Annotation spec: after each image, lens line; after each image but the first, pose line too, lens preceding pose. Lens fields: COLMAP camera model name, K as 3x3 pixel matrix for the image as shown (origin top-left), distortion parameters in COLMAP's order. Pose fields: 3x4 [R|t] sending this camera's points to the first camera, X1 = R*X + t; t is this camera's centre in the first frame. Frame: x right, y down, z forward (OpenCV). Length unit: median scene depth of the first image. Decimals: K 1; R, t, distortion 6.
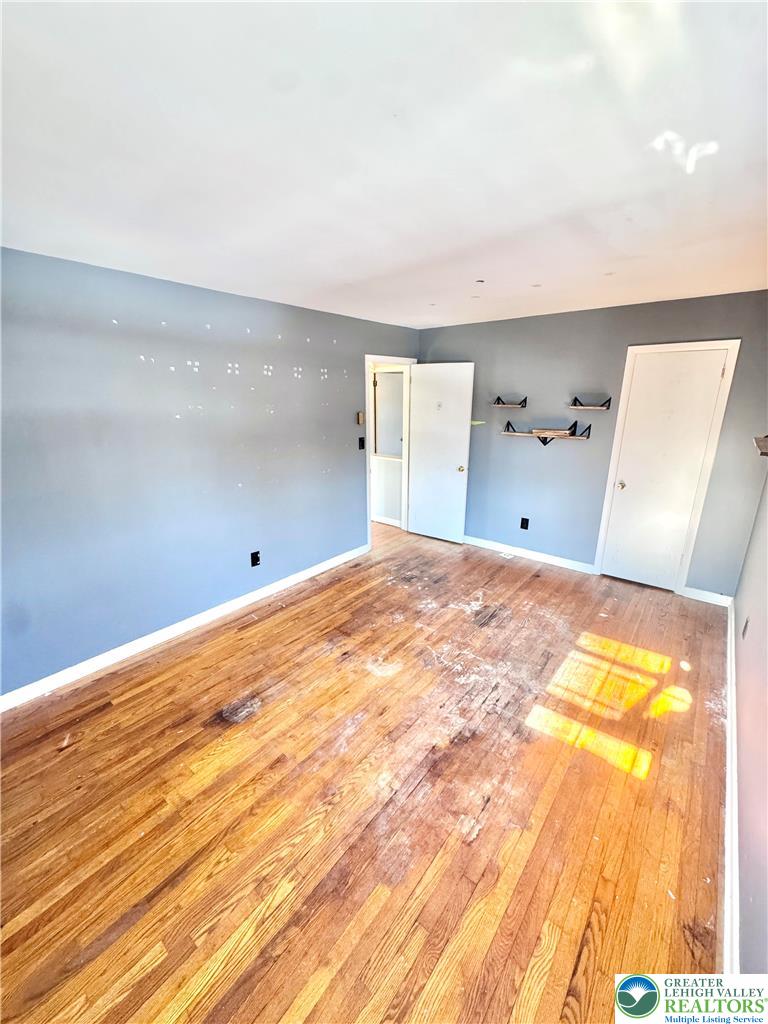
lens RADIAL K [[406.5, 0, 387.4], [0, 406.5, 514.0], [0, 0, 1]] dist [-0.004070, 0.000240]
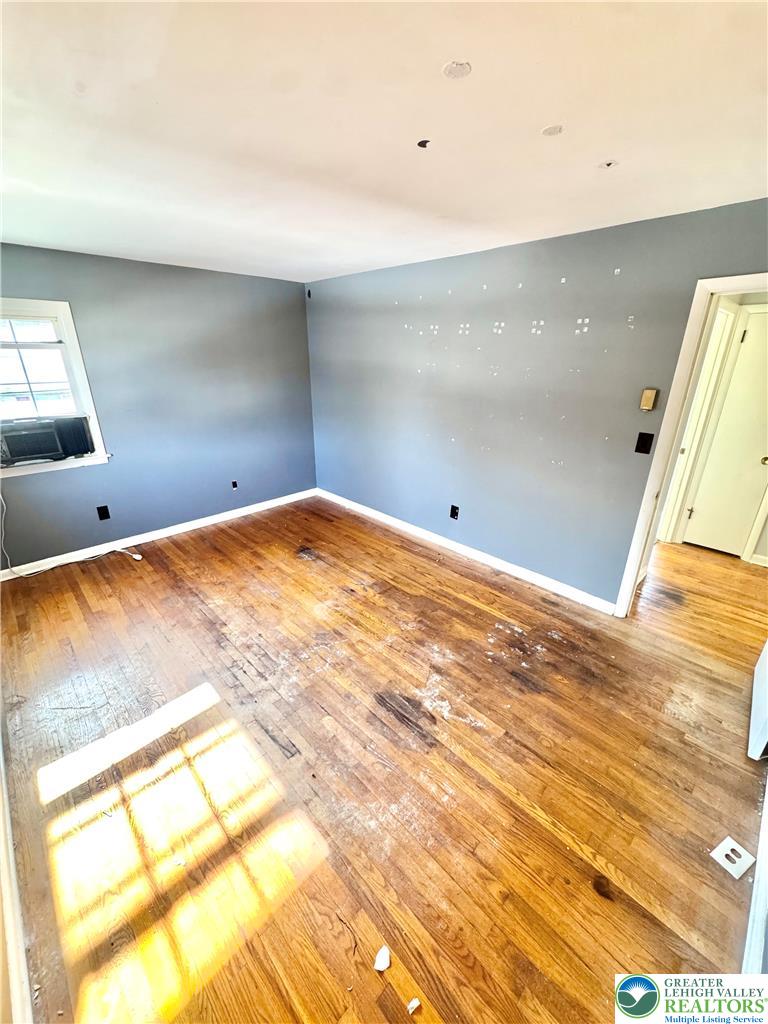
lens RADIAL K [[406.5, 0, 382.0], [0, 406.5, 511.7], [0, 0, 1]] dist [-0.004070, 0.000240]
pose [[-0.120306, 0.366482, -0.922614, 0.764131], [-0.289626, 0.875976, 0.385723, -0.276693], [0.949549, 0.313618, 0.000757, 0.911075]]
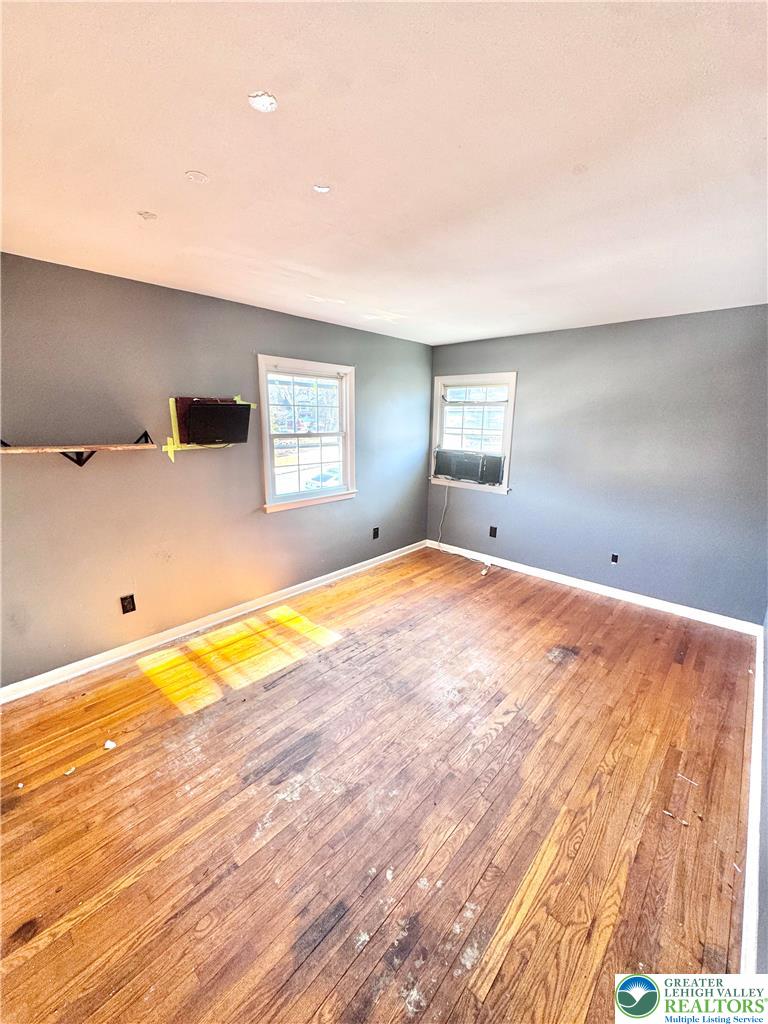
lens RADIAL K [[406.5, 0, 390.2], [0, 406.5, 512.2], [0, 0, 1]] dist [-0.004070, 0.000240]
pose [[-0.998419, -0.022428, 0.051549, 0.079827], [0.006502, 0.864745, 0.502170, -0.390198], [-0.055839, 0.501711, -0.863231, 1.401942]]
